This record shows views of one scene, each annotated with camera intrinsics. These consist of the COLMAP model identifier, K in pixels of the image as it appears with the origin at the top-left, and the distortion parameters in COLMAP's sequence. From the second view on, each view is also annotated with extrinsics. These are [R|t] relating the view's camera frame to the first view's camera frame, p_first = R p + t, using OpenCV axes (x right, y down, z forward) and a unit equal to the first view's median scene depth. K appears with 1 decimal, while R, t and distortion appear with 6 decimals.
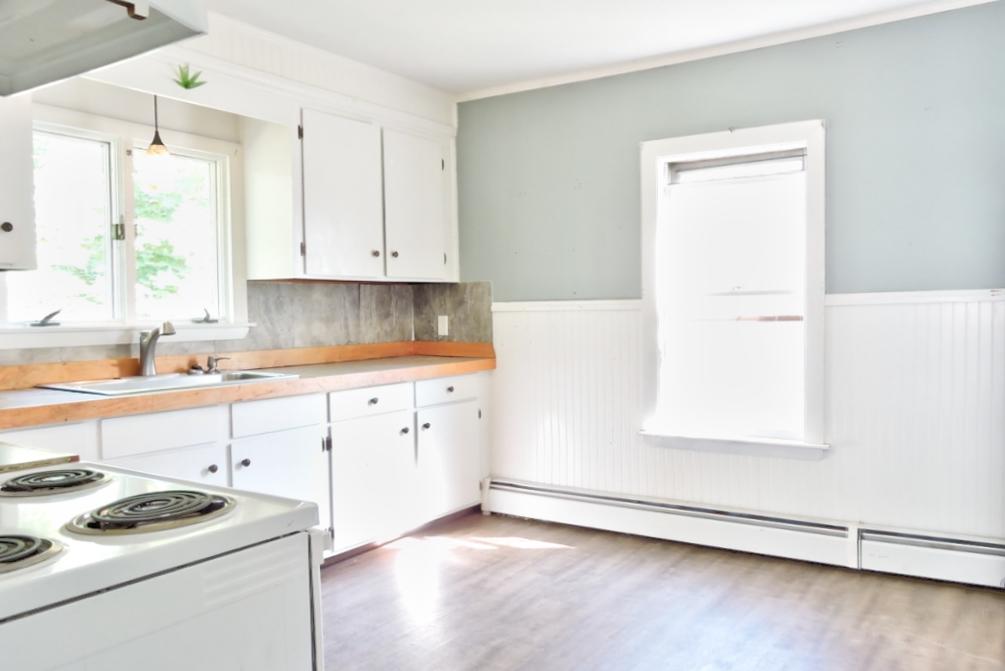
lens RADIAL K [[770.5, 0, 605.2], [0, 770.5, 348.4], [0, 0, 1]] dist [-0.003825, 0.000781]
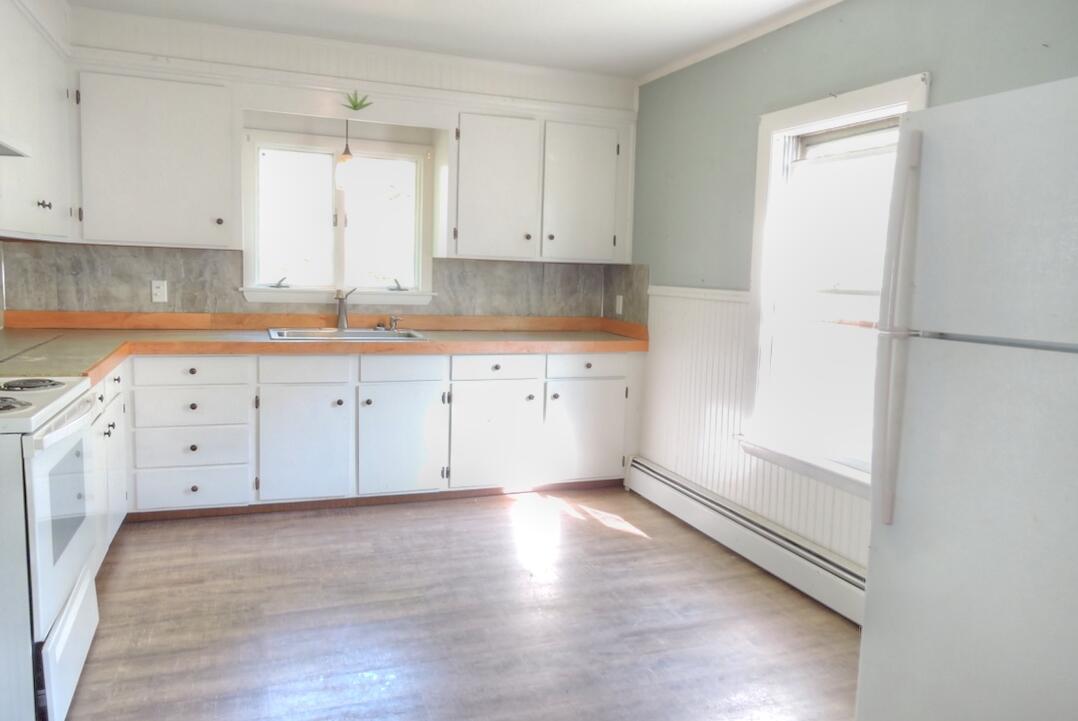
lens RADIAL K [[775.7, 0, 539.0], [0, 775.7, 360.5], [0, 0, 1]] dist [-0.001459, -0.002972]
pose [[0.775515, 0.113167, -0.621103, 0.436870], [-0.077773, 0.993435, 0.083900, -0.041050], [0.626520, -0.016761, 0.779225, 0.132542]]
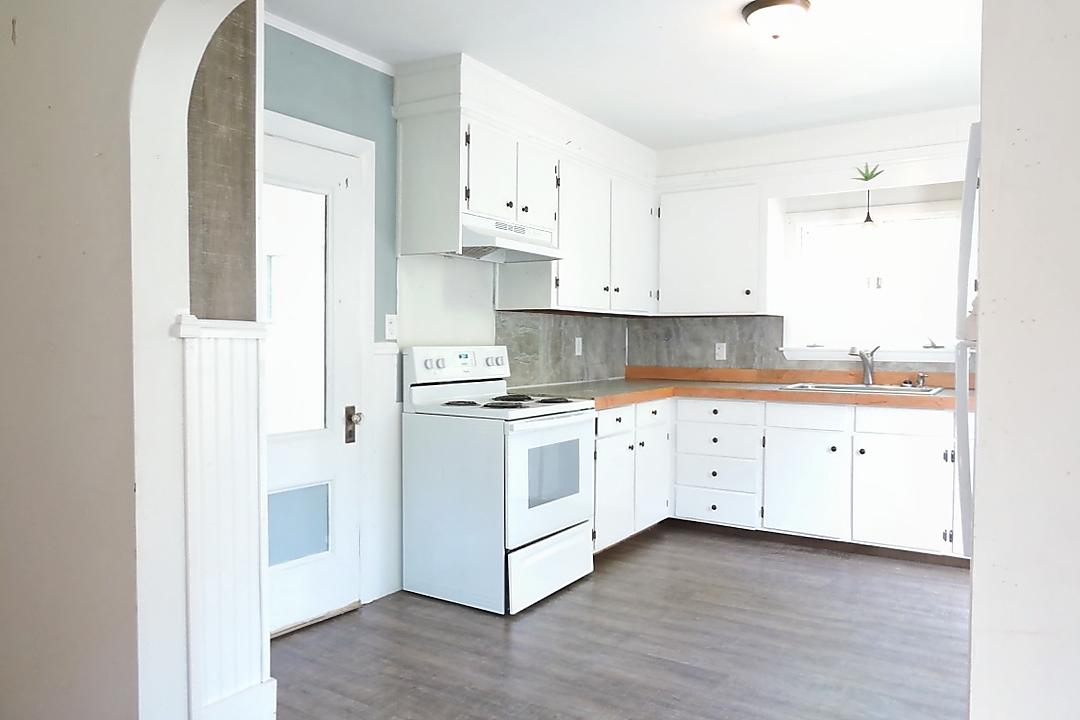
lens RADIAL K [[777.1, 0, 540.0], [0, 777.1, 360.0], [0, 0, 1]] dist [-0.001459, -0.002972]
pose [[-0.048197, 0.038656, -0.998090, 0.720379], [-0.053567, 0.997713, 0.041228, -0.029639], [0.997400, 0.055452, -0.046016, 0.387377]]
